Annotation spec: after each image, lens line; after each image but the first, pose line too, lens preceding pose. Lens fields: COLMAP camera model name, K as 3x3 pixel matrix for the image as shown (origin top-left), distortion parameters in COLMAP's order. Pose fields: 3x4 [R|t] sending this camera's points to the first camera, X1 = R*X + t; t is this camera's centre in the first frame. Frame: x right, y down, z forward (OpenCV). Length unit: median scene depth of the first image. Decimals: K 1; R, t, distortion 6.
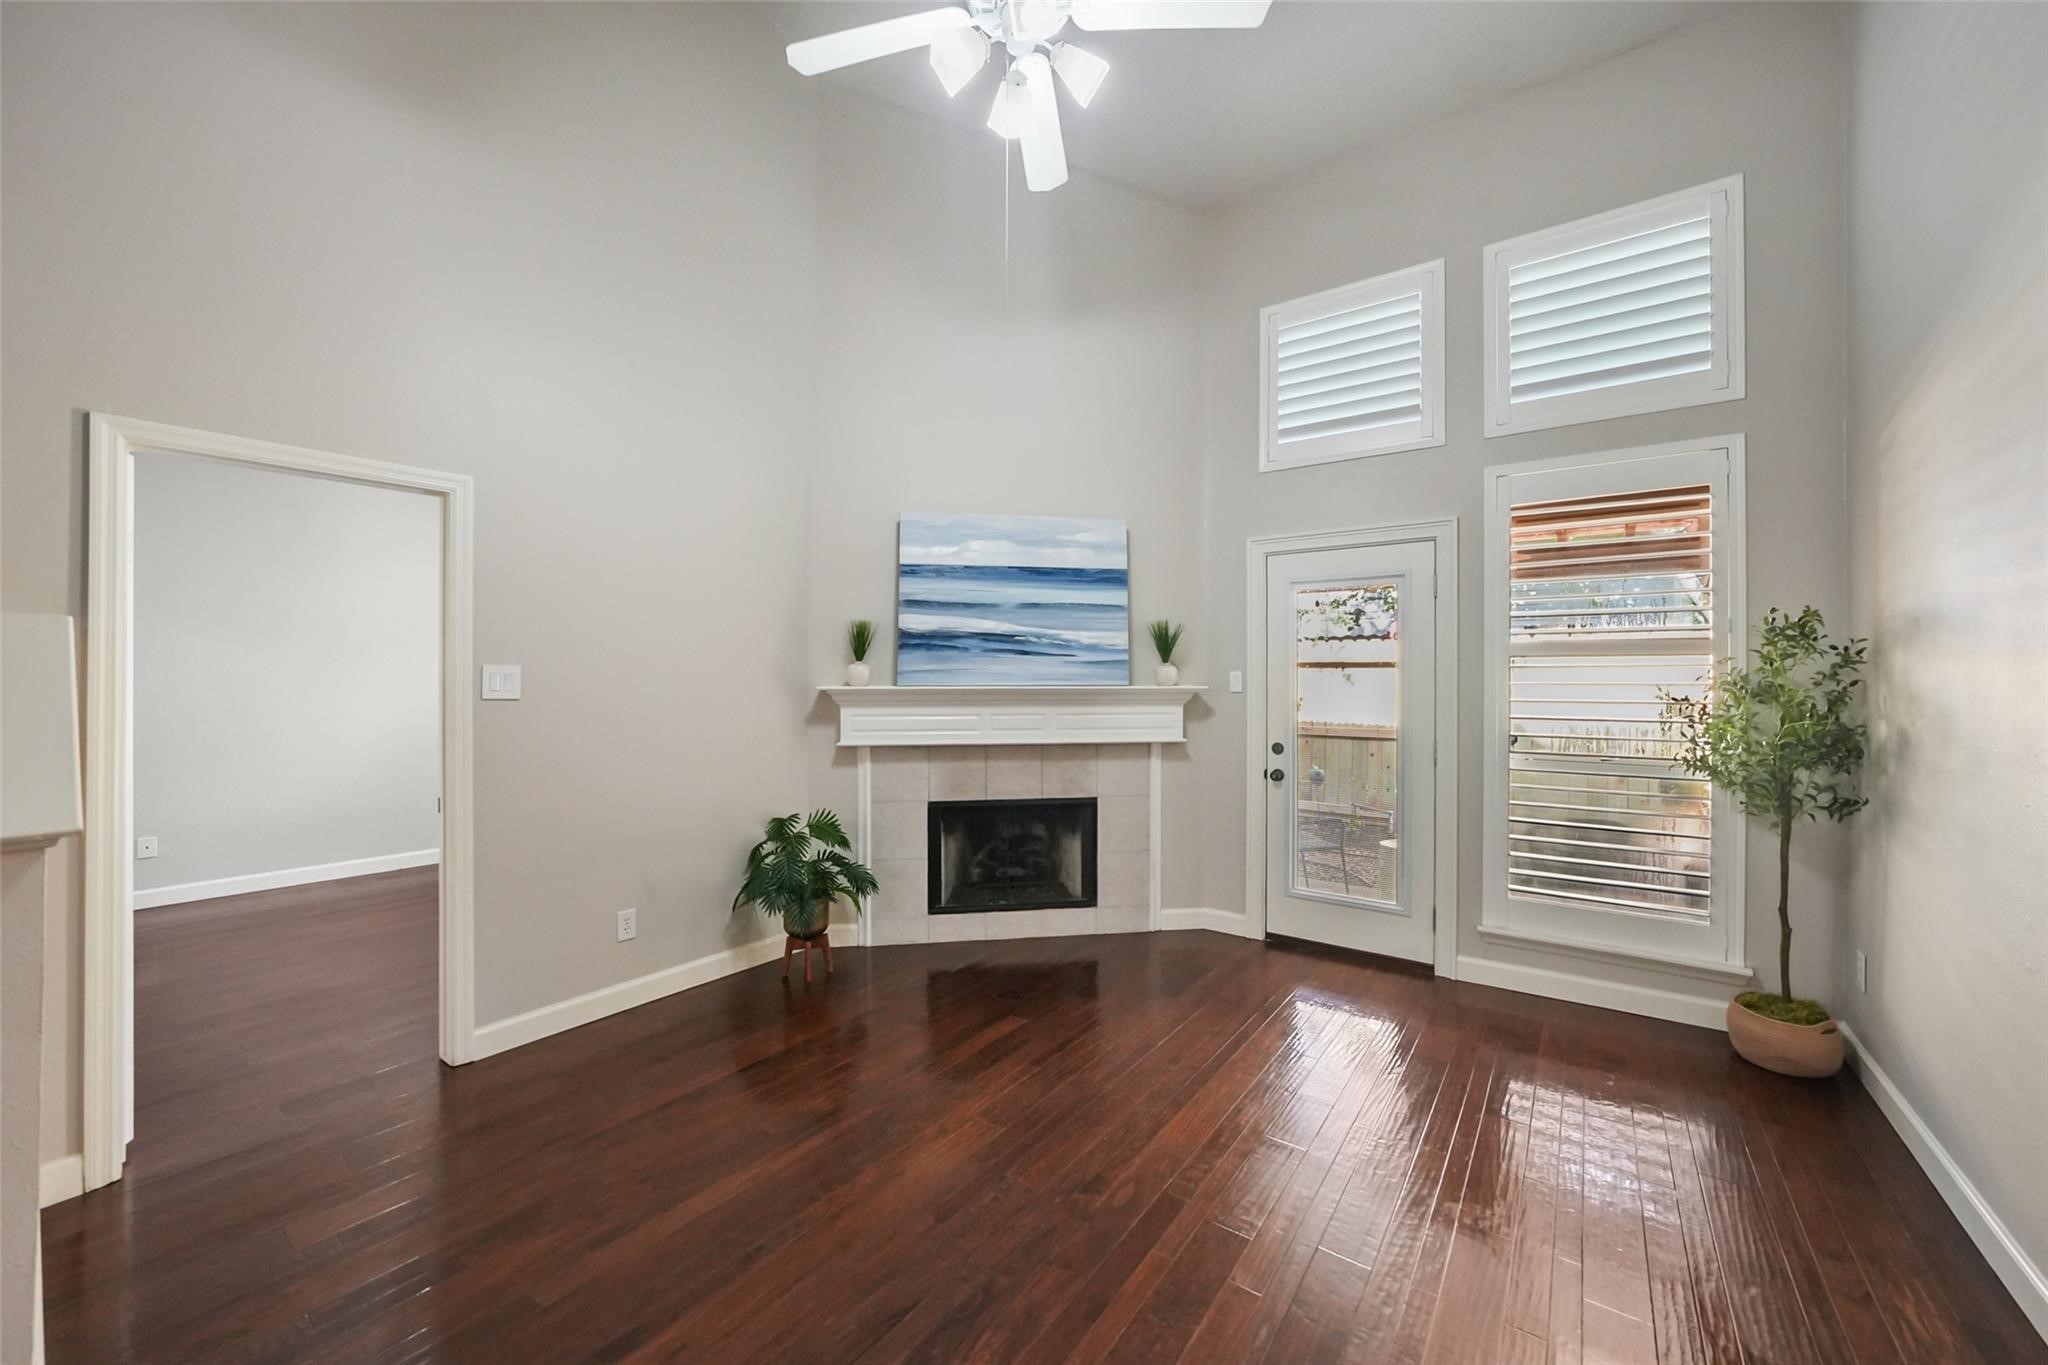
lens RADIAL K [[780.0, 0, 1028.2], [0, 780.0, 680.2], [0, 0, 1]] dist [-0.001649, -0.000056]
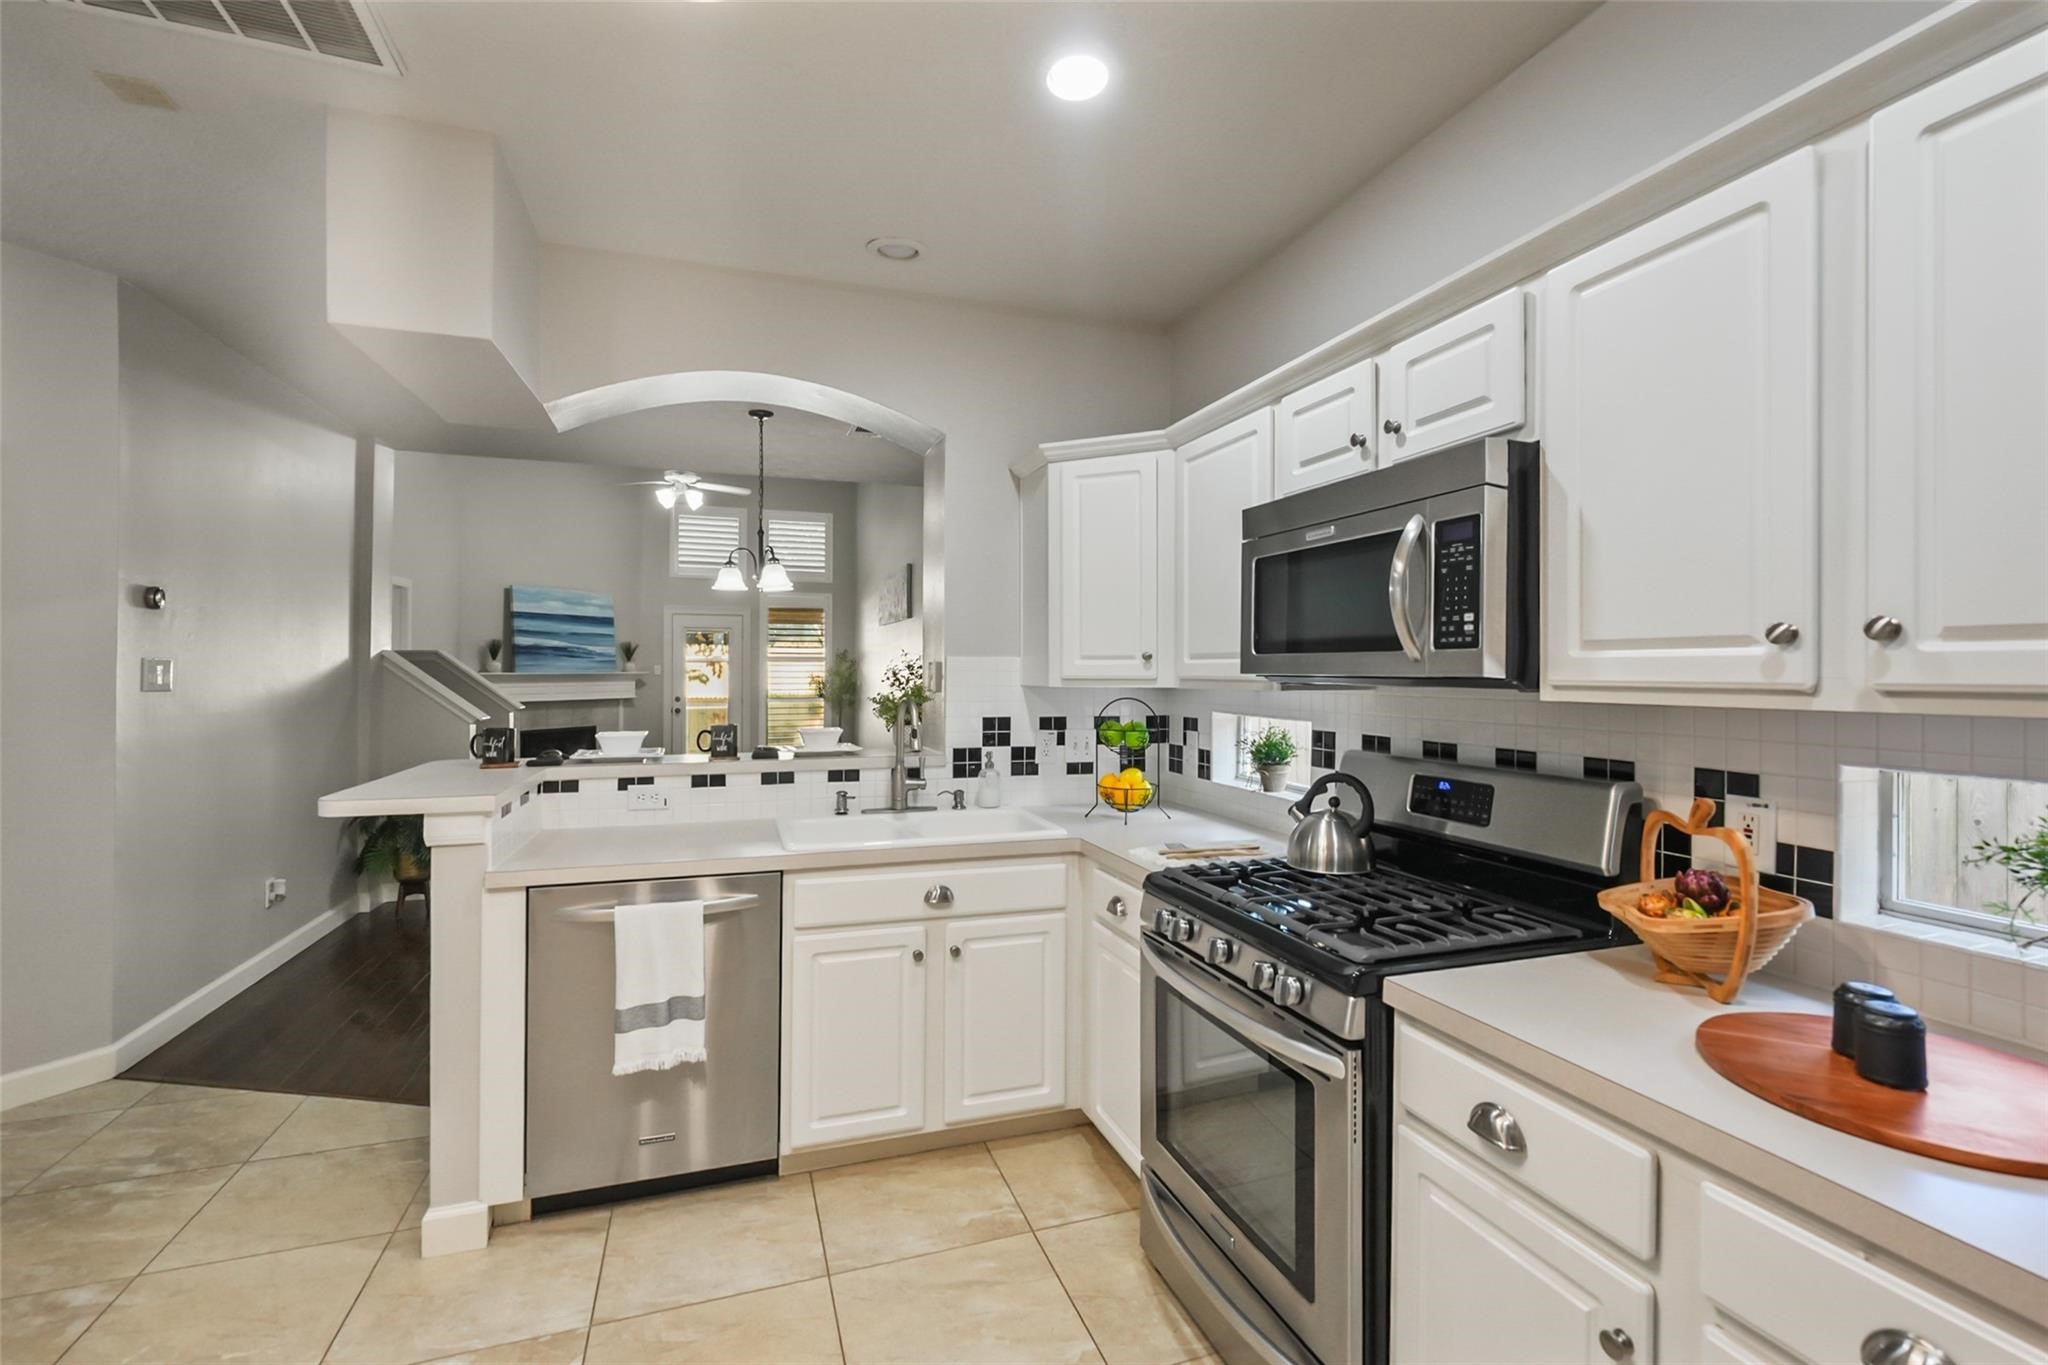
lens RADIAL K [[886.8, 0, 1019.9], [0, 886.8, 671.8], [0, 0, 1]] dist [-0.027474, -0.000111]
pose [[0.590065, -0.004130, 0.807345, -1.174881], [-0.000437, 0.999985, 0.005434, -0.007333], [-0.807355, -0.003559, 0.590055, -1.332184]]
